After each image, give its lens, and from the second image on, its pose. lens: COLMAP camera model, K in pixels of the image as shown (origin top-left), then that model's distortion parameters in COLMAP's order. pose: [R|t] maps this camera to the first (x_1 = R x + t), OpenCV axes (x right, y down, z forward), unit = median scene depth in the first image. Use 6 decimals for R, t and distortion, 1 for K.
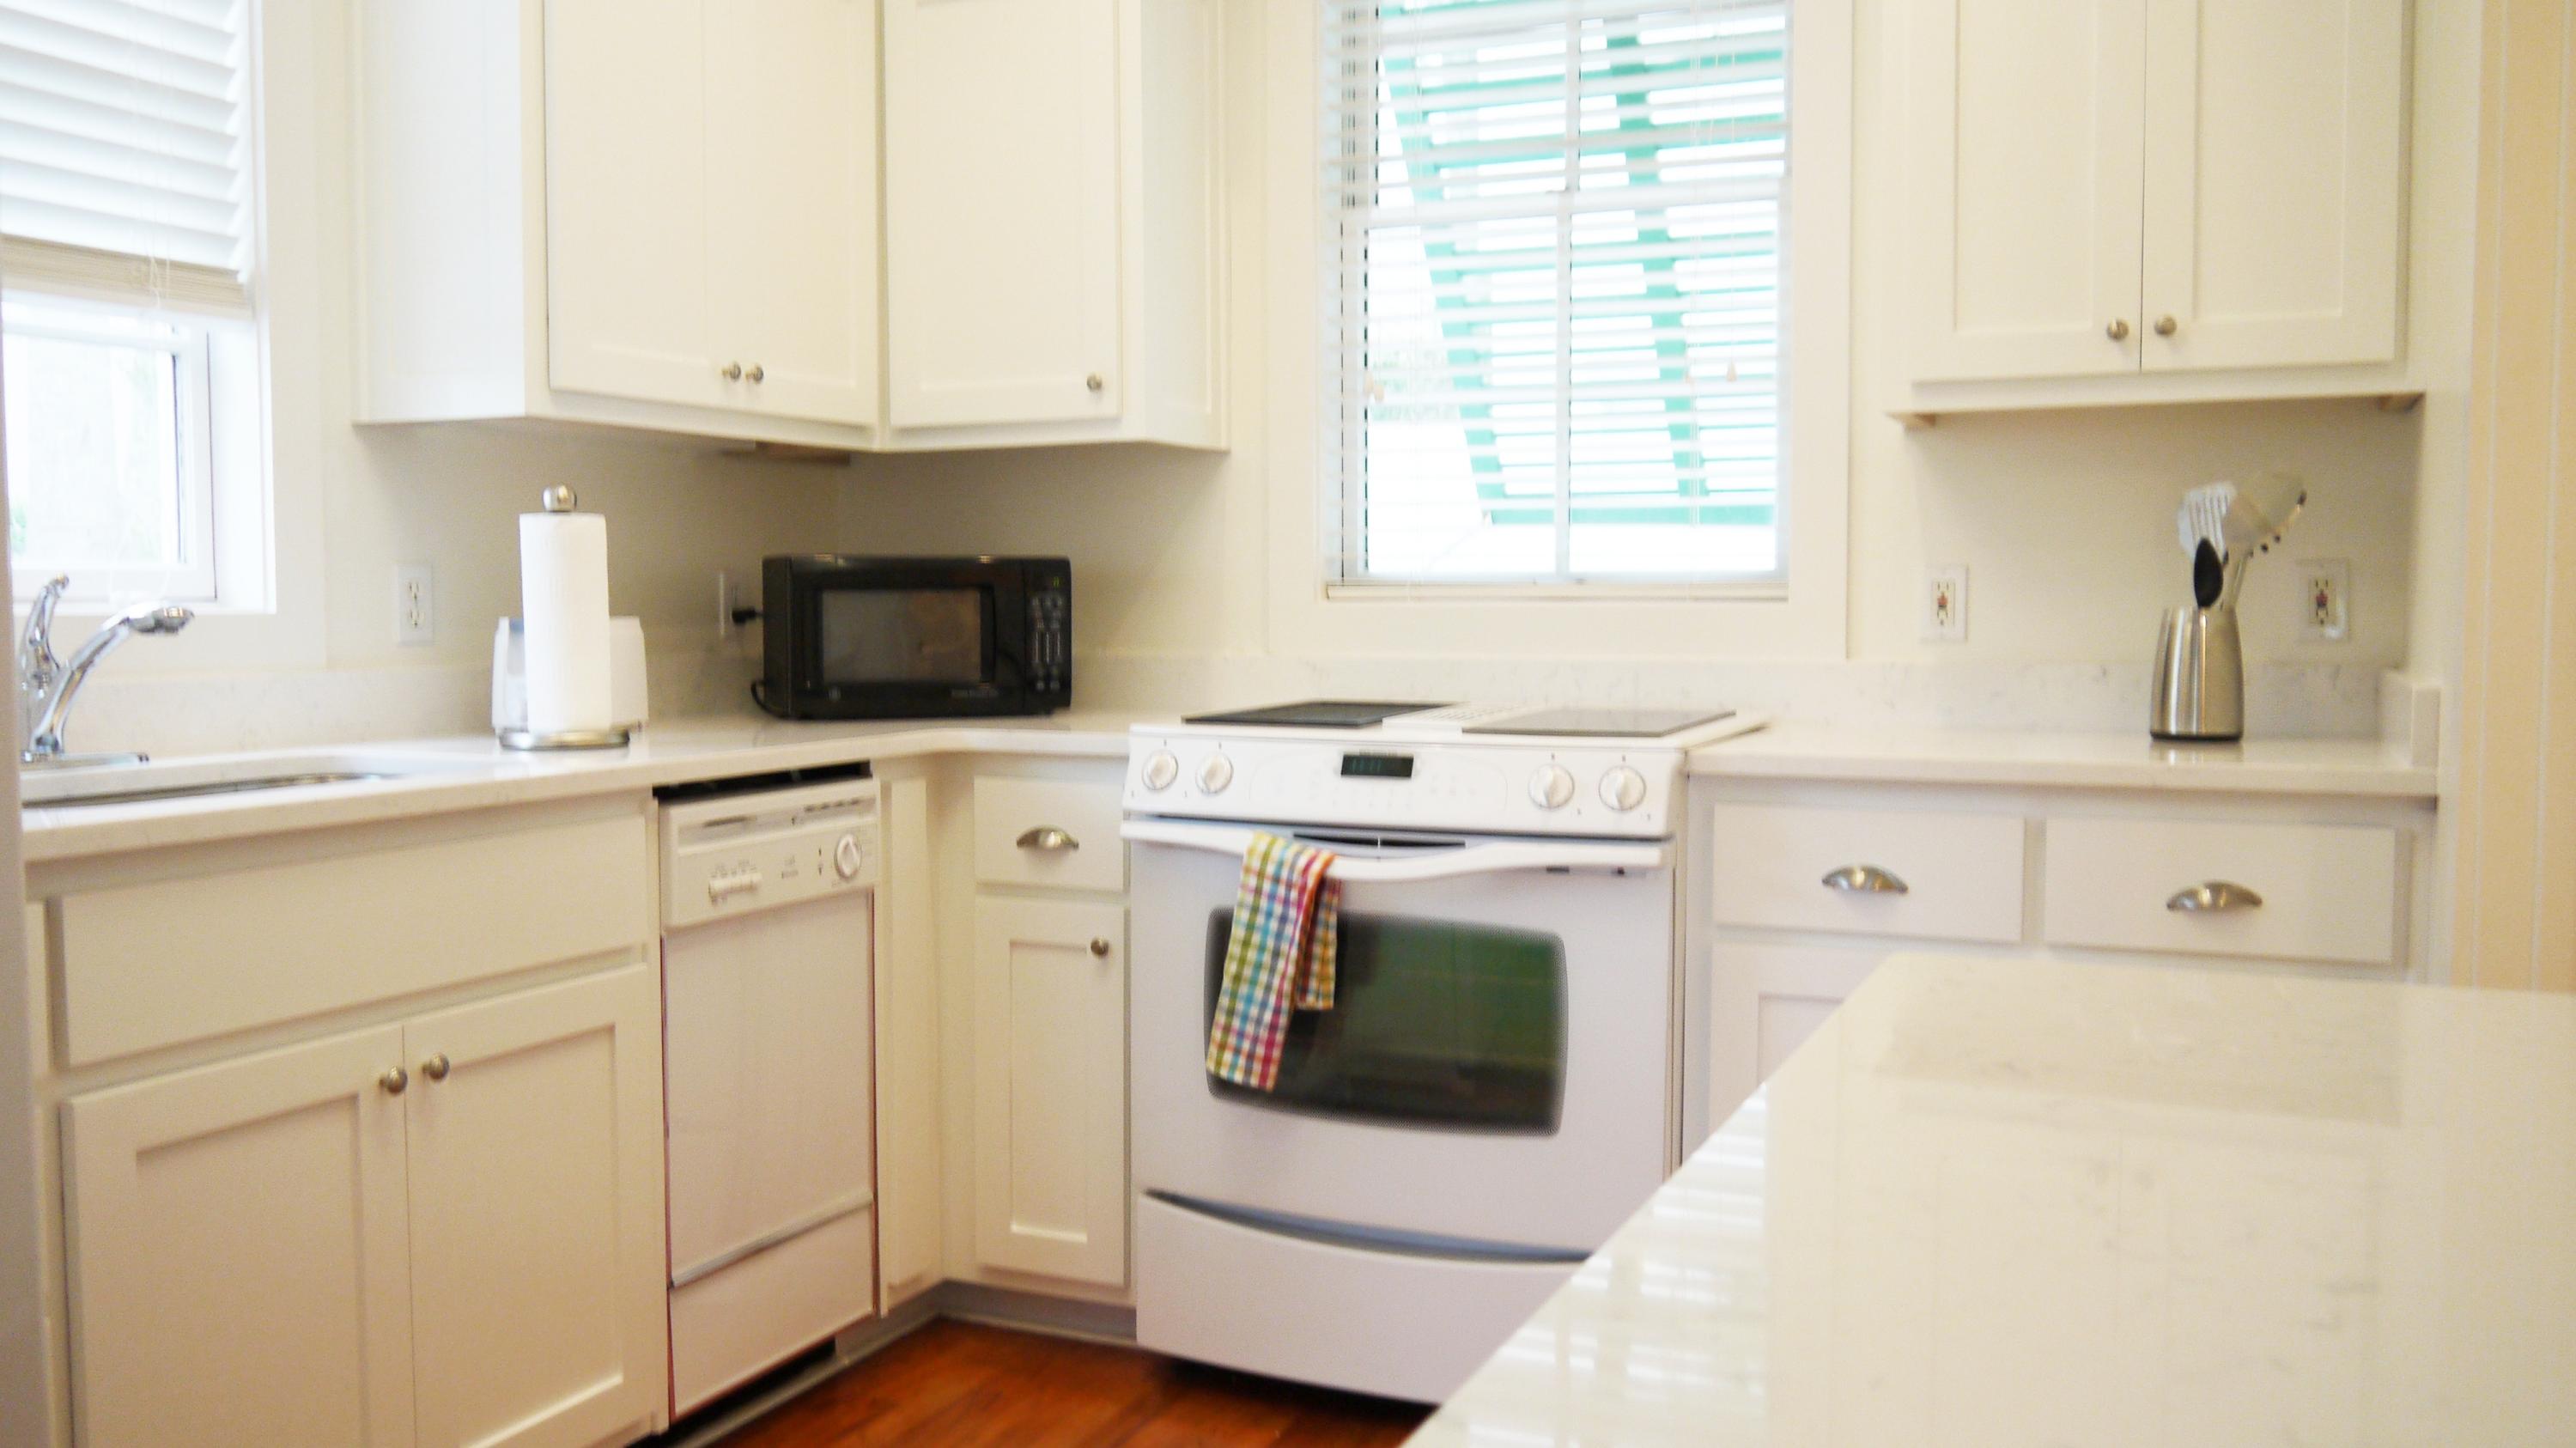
lens RADIAL K [[2061.6, 0, 1288.0], [0, 2061.6, 724.0], [0, 0, 1]] dist [-0.070126, 0.006872]
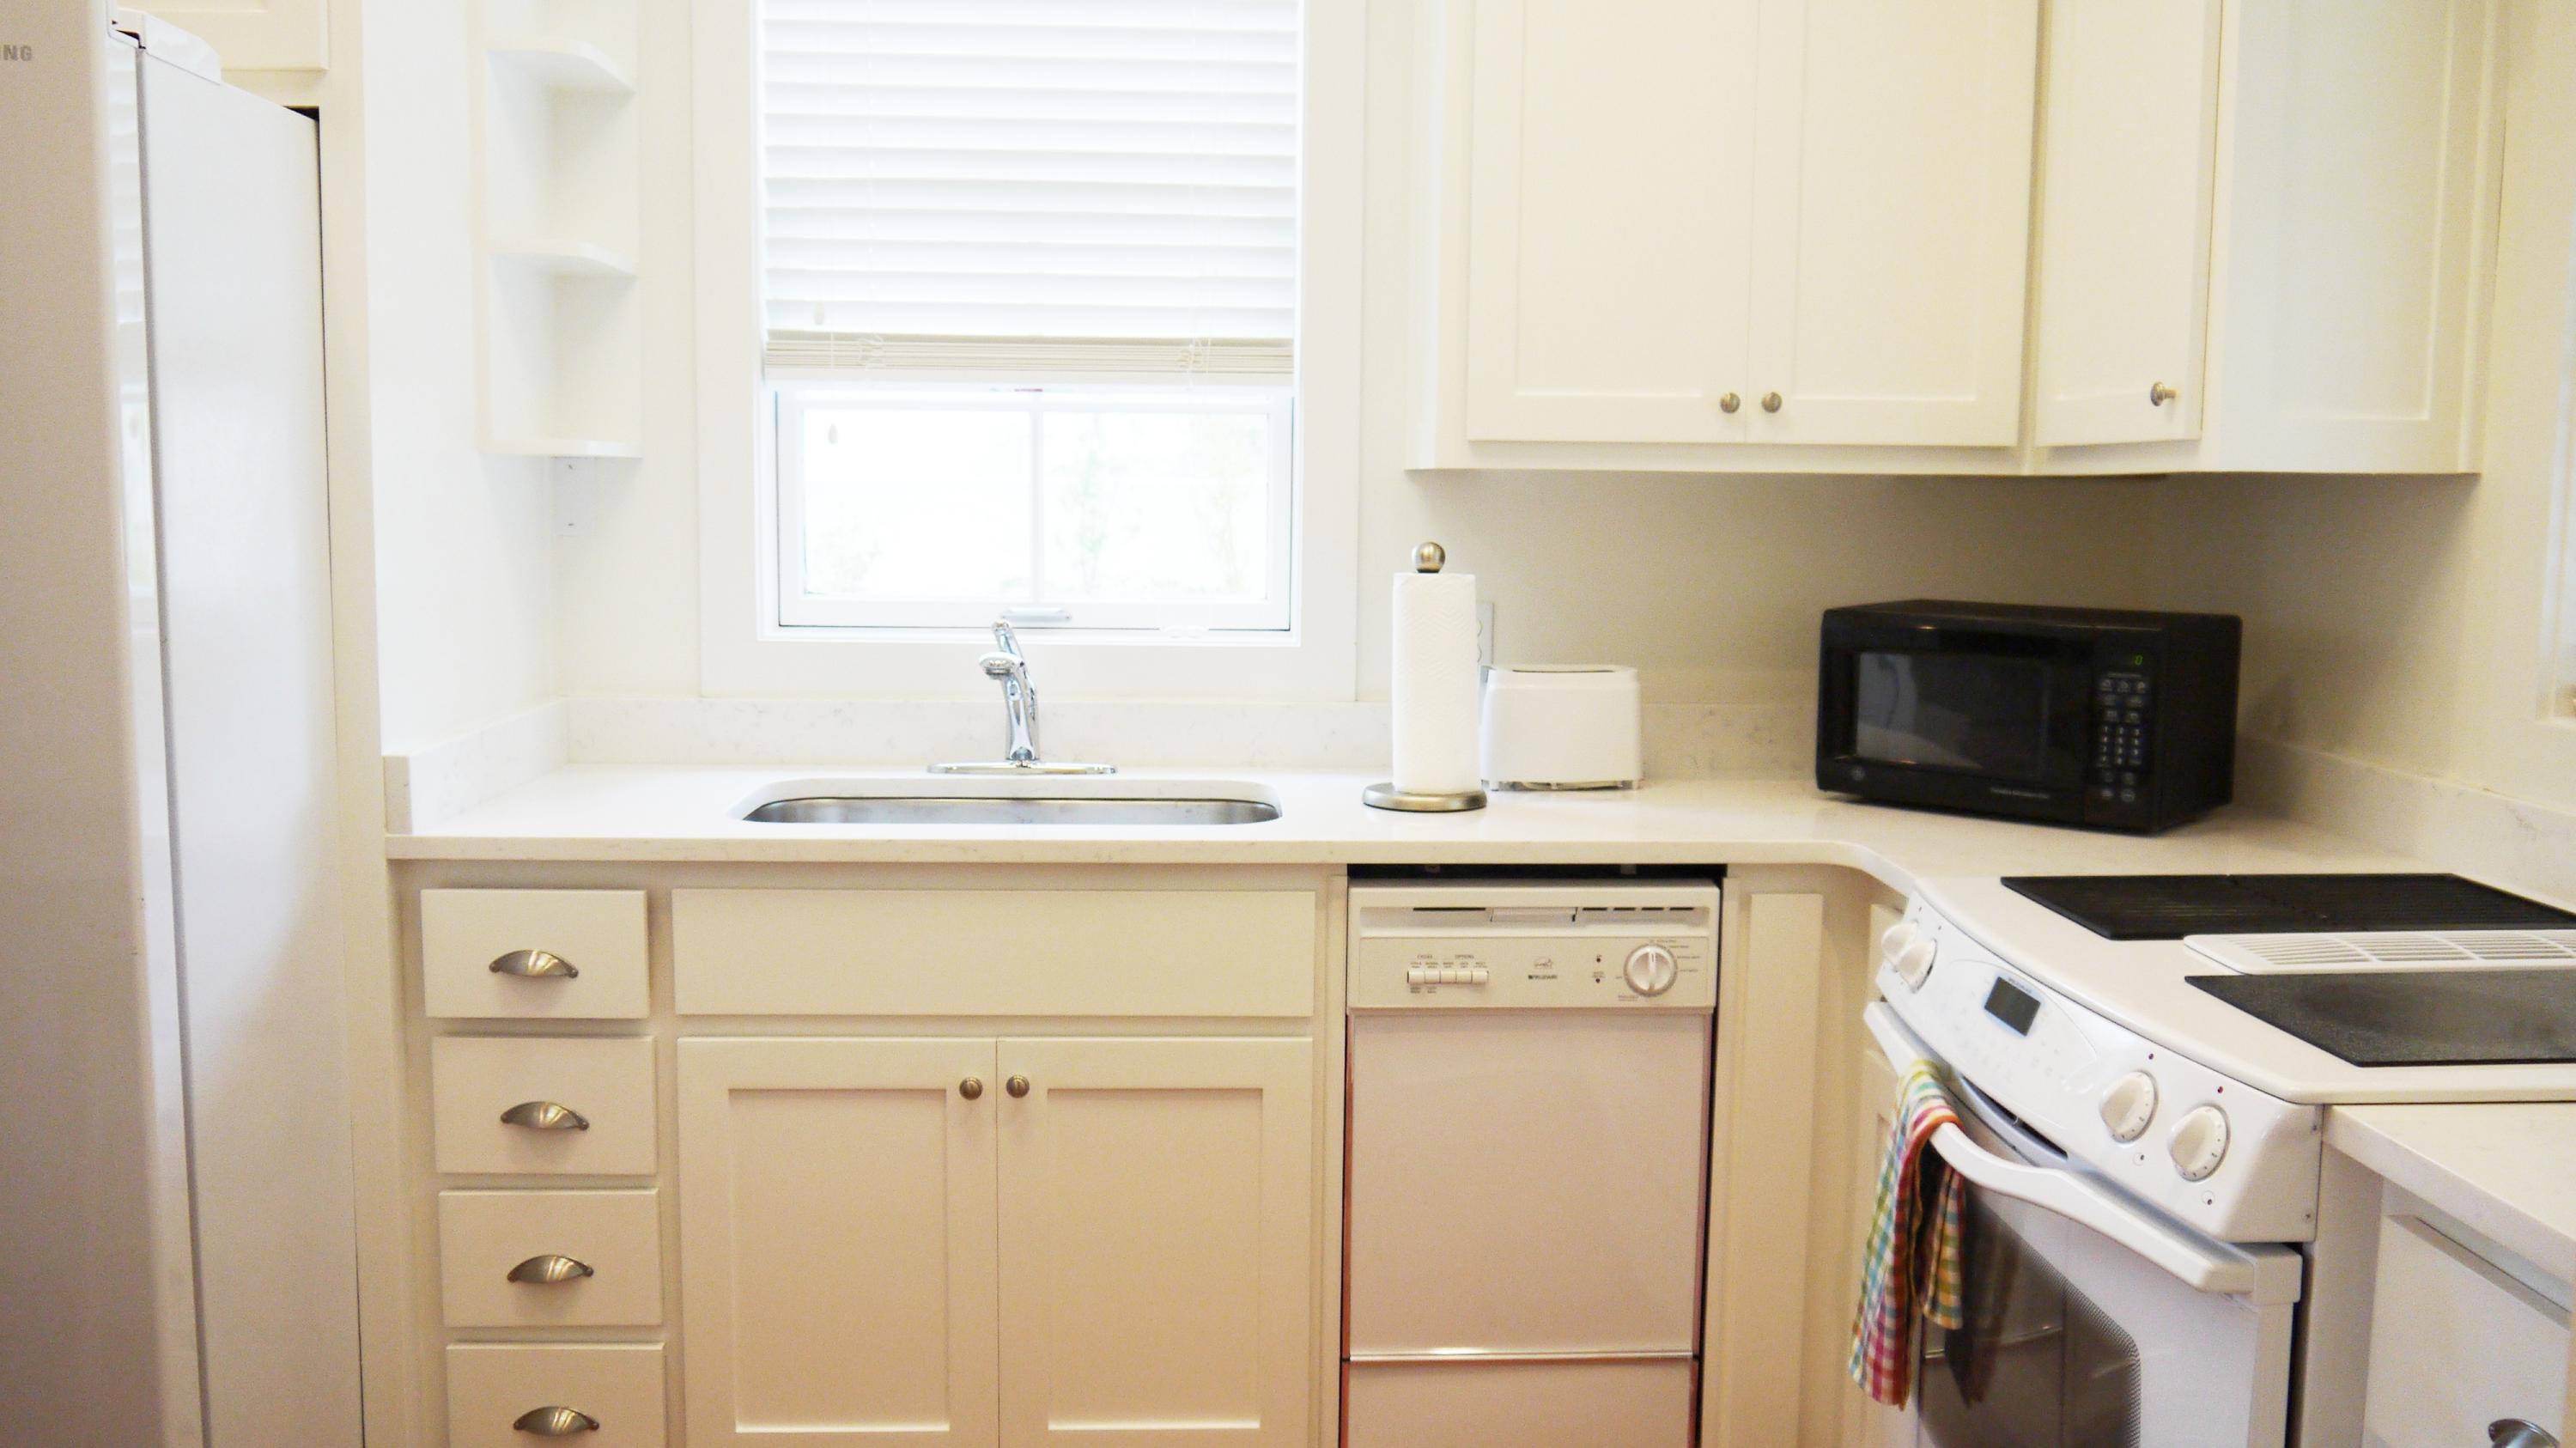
lens RADIAL K [[2061.6, 0, 1288.0], [0, 2061.6, 724.0], [0, 0, 1]] dist [-0.070126, 0.006872]
pose [[0.451112, 0.105084, -0.886259, 0.494898], [-0.066602, 0.994239, 0.083986, -0.105797], [0.889979, 0.021139, 0.455512, 0.471262]]
